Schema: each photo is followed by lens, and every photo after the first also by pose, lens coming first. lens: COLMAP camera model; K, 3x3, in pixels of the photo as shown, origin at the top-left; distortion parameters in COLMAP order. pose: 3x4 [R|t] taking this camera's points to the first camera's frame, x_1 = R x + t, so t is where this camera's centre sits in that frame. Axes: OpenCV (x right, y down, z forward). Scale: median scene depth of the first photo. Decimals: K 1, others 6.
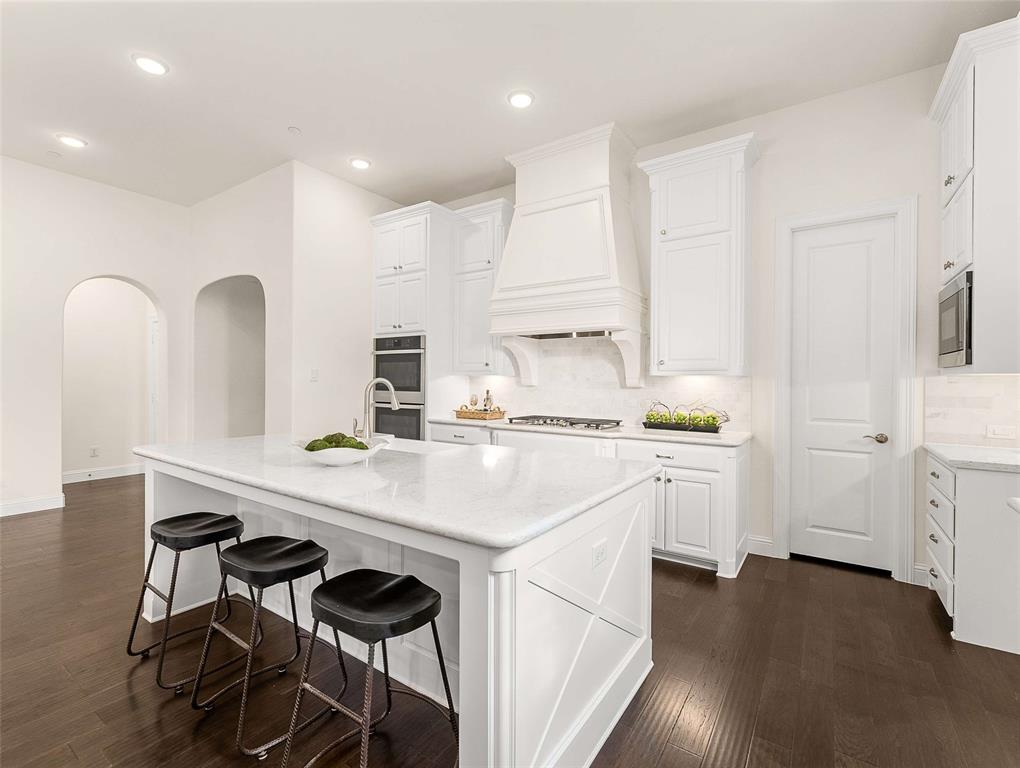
lens RADIAL K [[467.0, 0, 511.1], [0, 467.0, 385.3], [0, 0, 1]] dist [0.007780, 0.000048]
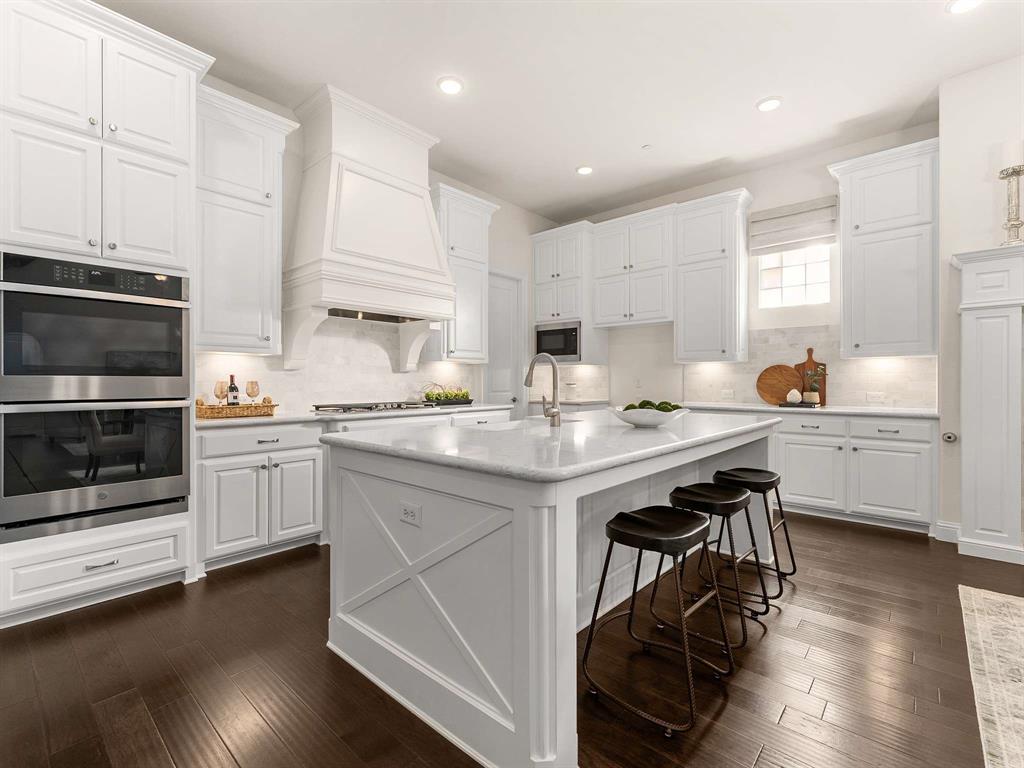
lens RADIAL K [[465.4, 0, 512.6], [0, 465.4, 382.0], [0, 0, 1]] dist [0.003786, 0.000054]
pose [[0.139515, -0.011354, 0.990155, -0.752125], [0.007937, 0.999915, 0.010347, 0.018597], [-0.990188, 0.006416, 0.139593, 0.564983]]
